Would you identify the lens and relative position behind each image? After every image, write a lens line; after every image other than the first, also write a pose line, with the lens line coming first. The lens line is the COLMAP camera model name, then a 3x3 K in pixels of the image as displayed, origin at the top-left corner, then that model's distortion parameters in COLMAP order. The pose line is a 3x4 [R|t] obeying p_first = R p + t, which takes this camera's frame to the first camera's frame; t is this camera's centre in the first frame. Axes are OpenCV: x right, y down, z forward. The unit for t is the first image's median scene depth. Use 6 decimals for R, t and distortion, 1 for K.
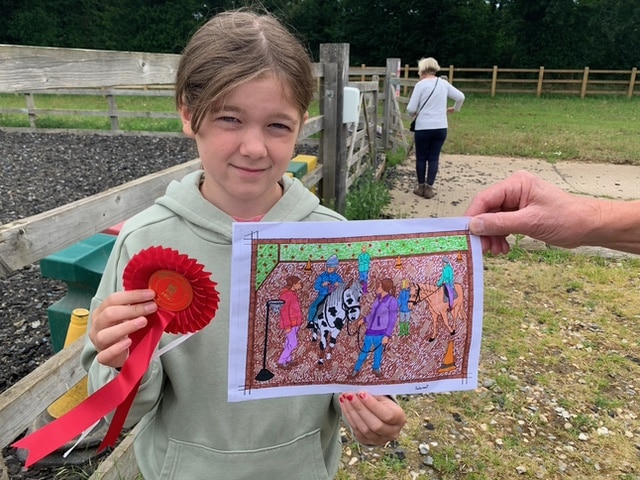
lens RADIAL K [[483.1, 0, 321.1], [0, 483.1, 242.2], [0, 0, 1]] dist [-0.000702, -0.014283]
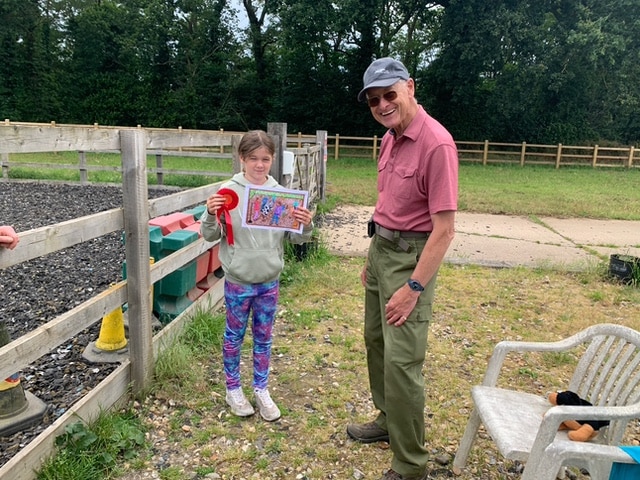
lens RADIAL K [[483.1, 0, 320.1], [0, 483.1, 238.7], [0, 0, 1]] dist [-0.000702, -0.014283]
pose [[0.992211, 0.006209, 0.124413, -0.010112], [0.010069, 0.991491, -0.129781, 0.058053], [-0.124160, 0.130023, 0.983706, -0.183331]]
